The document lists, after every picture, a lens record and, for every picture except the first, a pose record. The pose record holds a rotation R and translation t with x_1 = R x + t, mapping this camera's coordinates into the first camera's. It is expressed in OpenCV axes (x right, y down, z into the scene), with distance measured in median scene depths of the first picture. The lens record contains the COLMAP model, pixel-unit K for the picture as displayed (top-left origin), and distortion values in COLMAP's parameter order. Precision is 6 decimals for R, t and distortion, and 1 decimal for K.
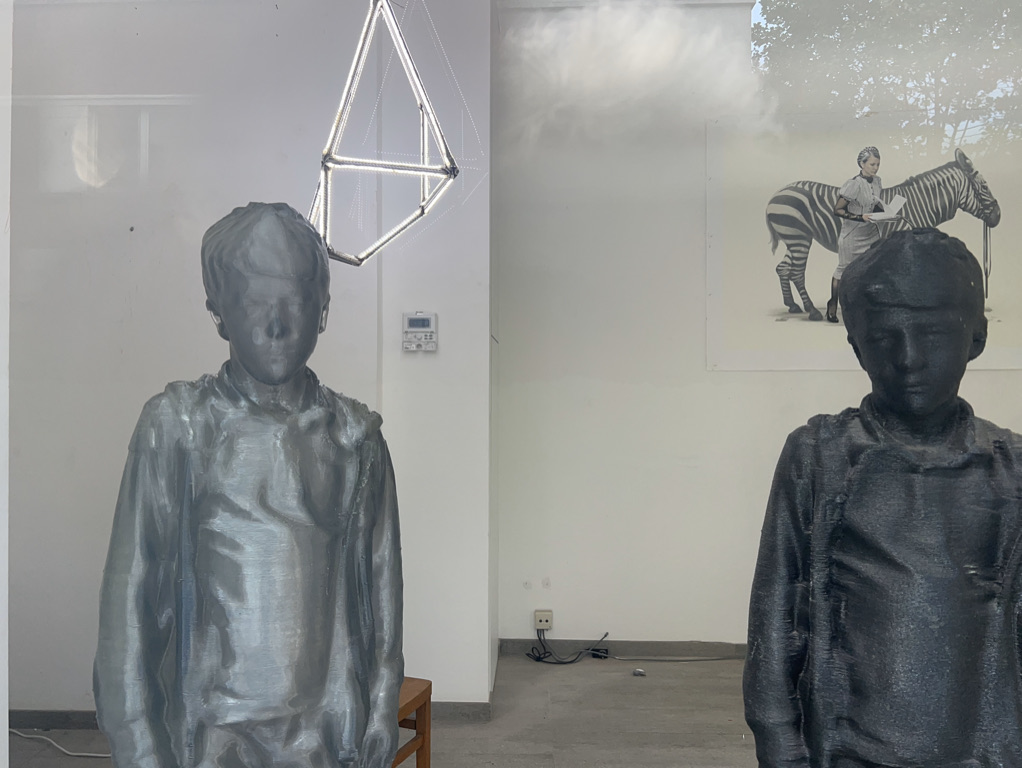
lens RADIAL K [[792.9, 0, 510.9], [0, 792.9, 382.2], [0, 0, 1]] dist [0.029197, -0.005218]
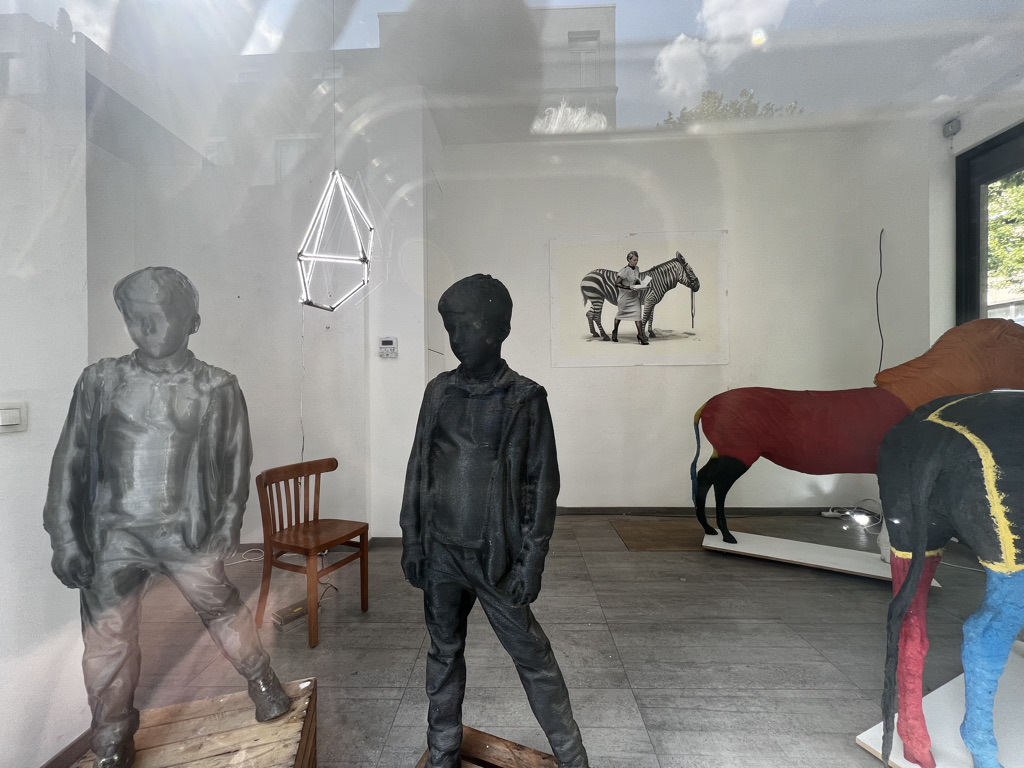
lens RADIAL K [[408.1, 0, 511.6], [0, 408.1, 387.8], [0, 0, 1]] dist [-0.000076, -0.000368]
pose [[0.999904, -0.012479, -0.006035, 0.155960], [0.012572, 0.999801, 0.015515, 0.019010], [0.005840, -0.015589, 0.999861, 0.000121]]
